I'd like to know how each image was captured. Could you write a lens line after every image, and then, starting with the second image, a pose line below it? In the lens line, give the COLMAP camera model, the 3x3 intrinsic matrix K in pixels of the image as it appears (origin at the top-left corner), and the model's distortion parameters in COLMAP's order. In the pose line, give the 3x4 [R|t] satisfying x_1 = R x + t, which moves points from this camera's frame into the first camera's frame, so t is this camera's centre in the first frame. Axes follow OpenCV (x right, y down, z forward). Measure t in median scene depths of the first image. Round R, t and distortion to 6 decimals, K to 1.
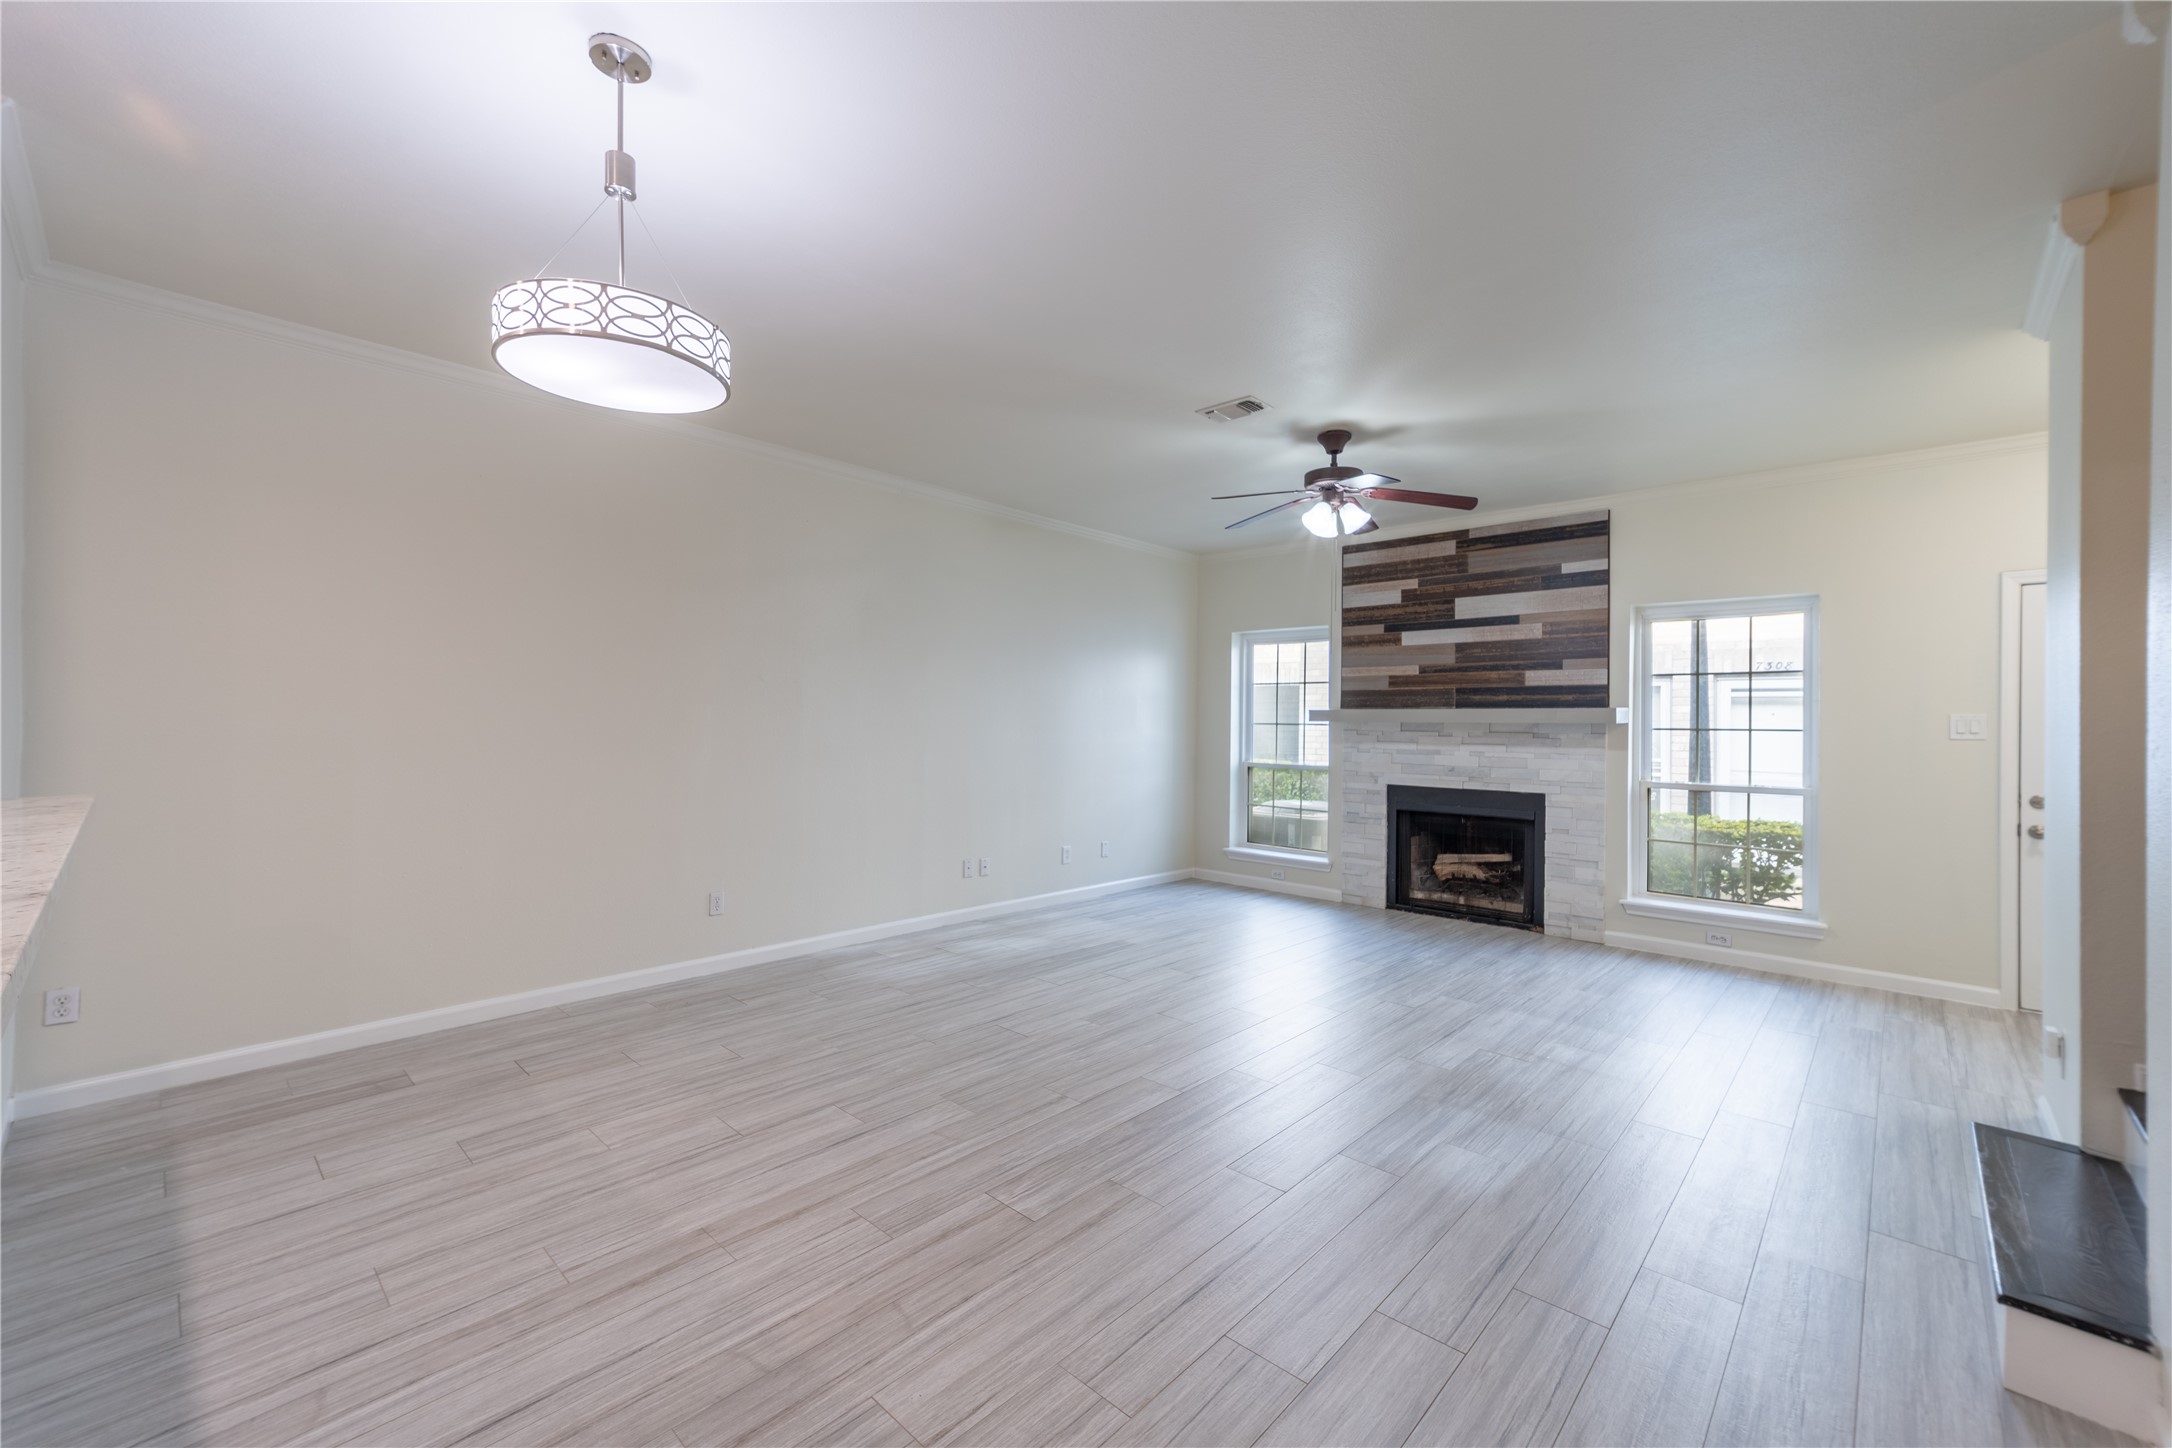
lens RADIAL K [[878.0, 0, 1088.8], [0, 878.0, 719.3], [0, 0, 1]] dist [0.003976, 0.000042]
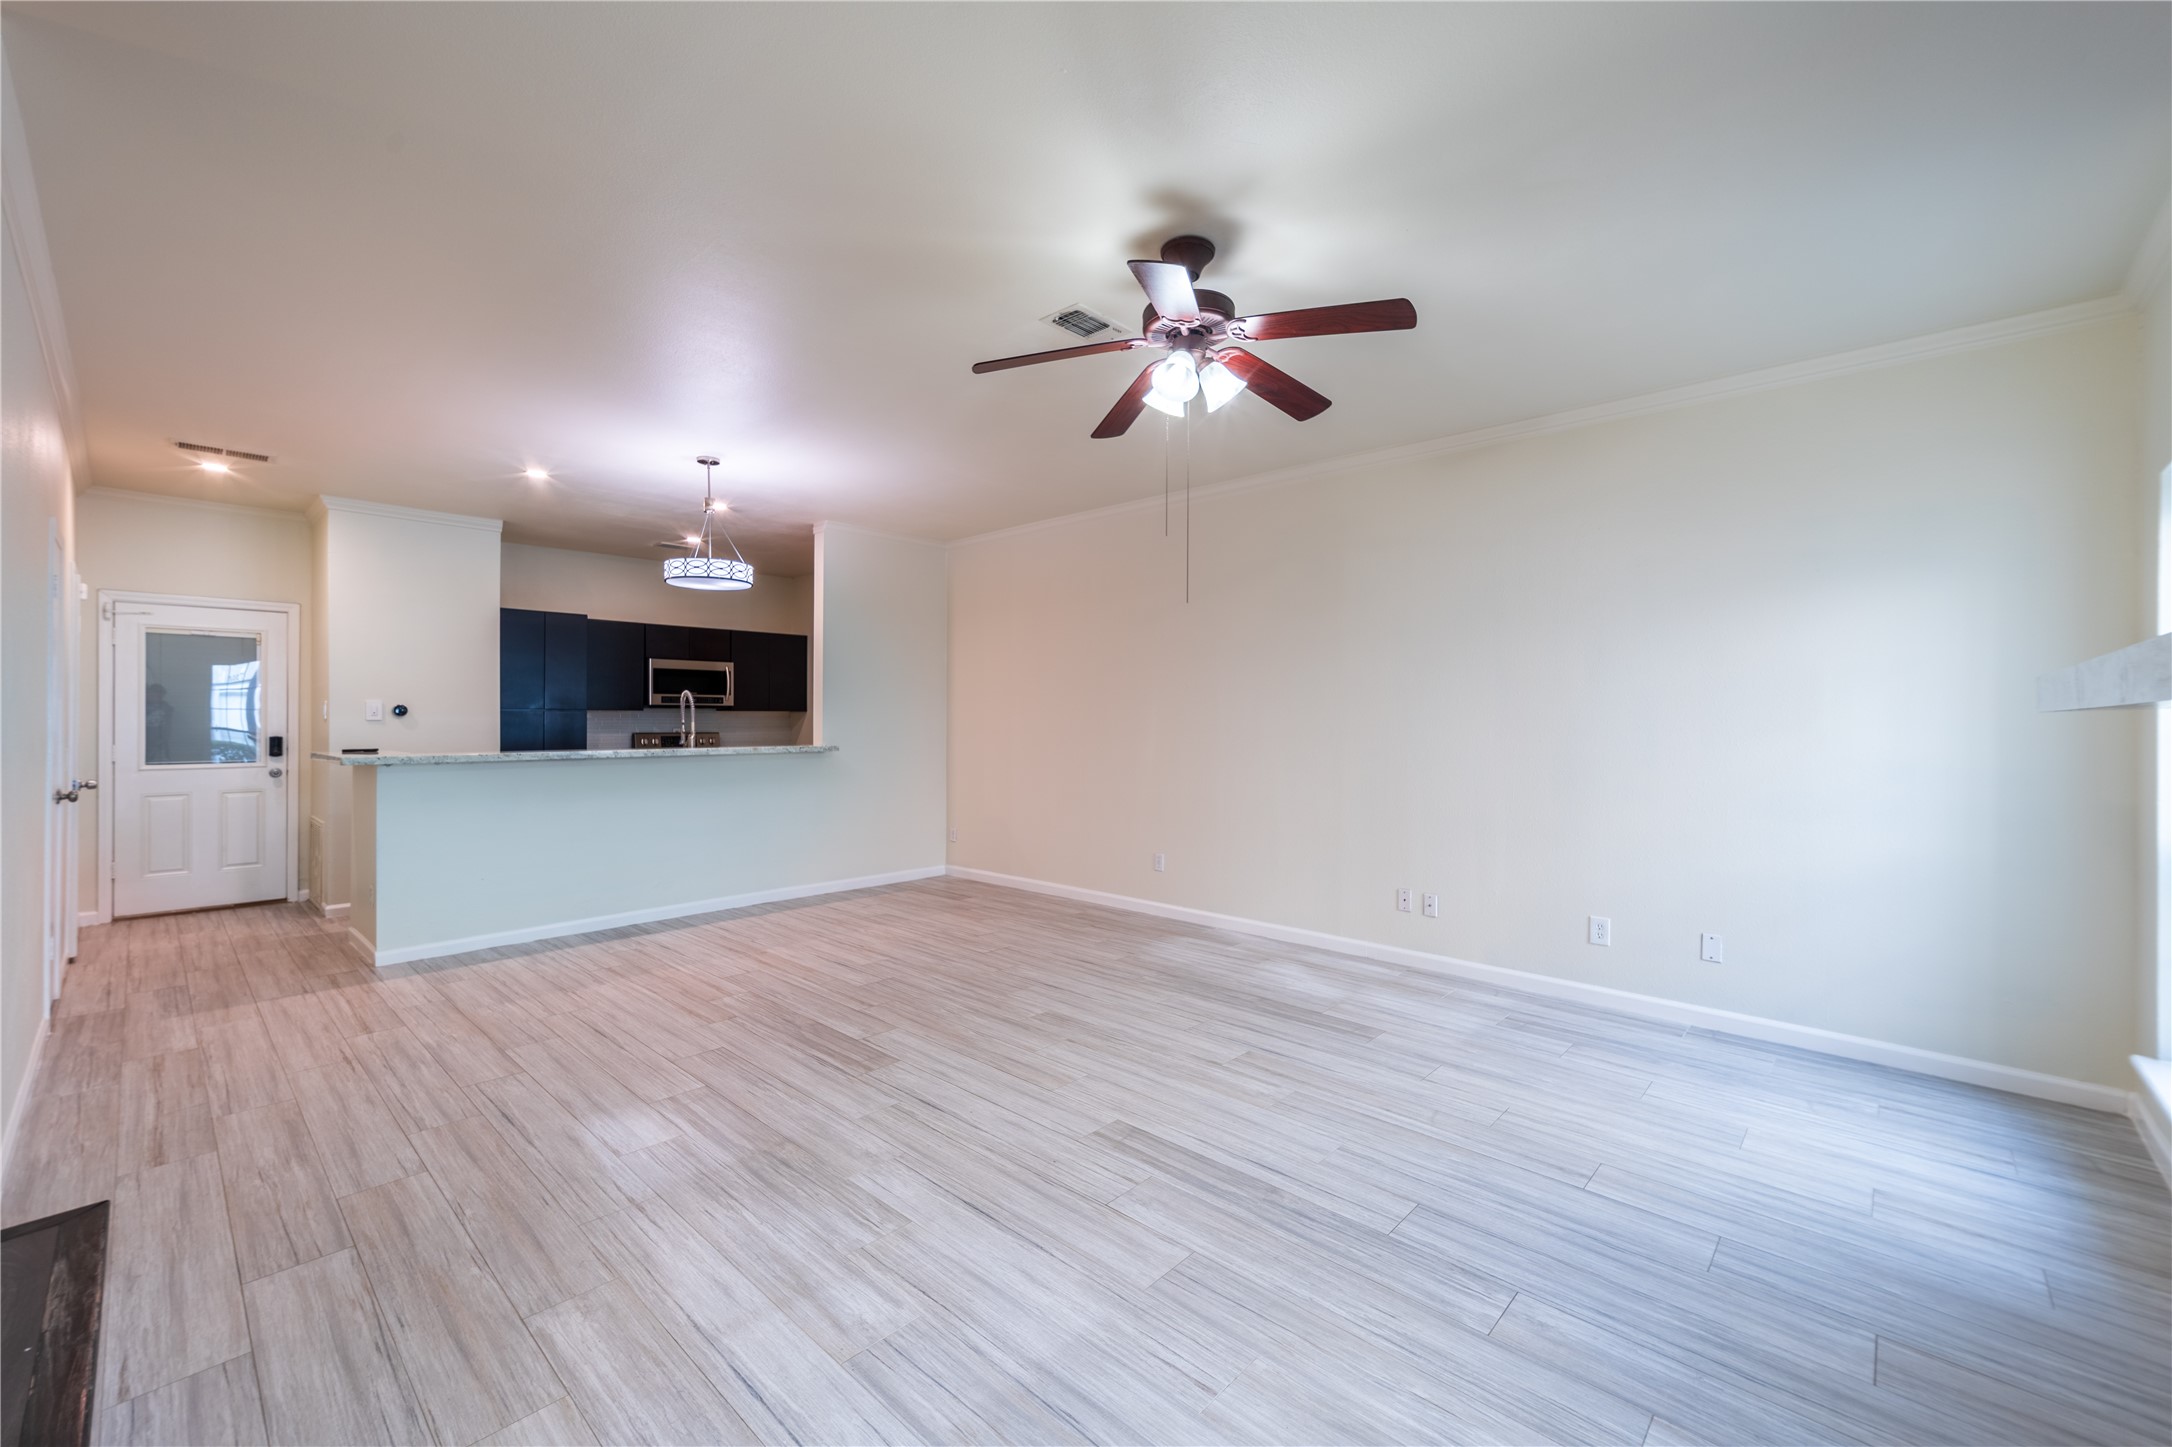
lens RADIAL K [[878.0, 0, 1093.2], [0, 878.0, 721.9], [0, 0, 1]] dist [0.003976, 0.000042]
pose [[0.004596, -0.007206, -0.999963, 0.870006], [-0.003810, 0.999967, -0.007224, 0.013723], [0.999982, 0.003843, 0.004568, 0.903936]]
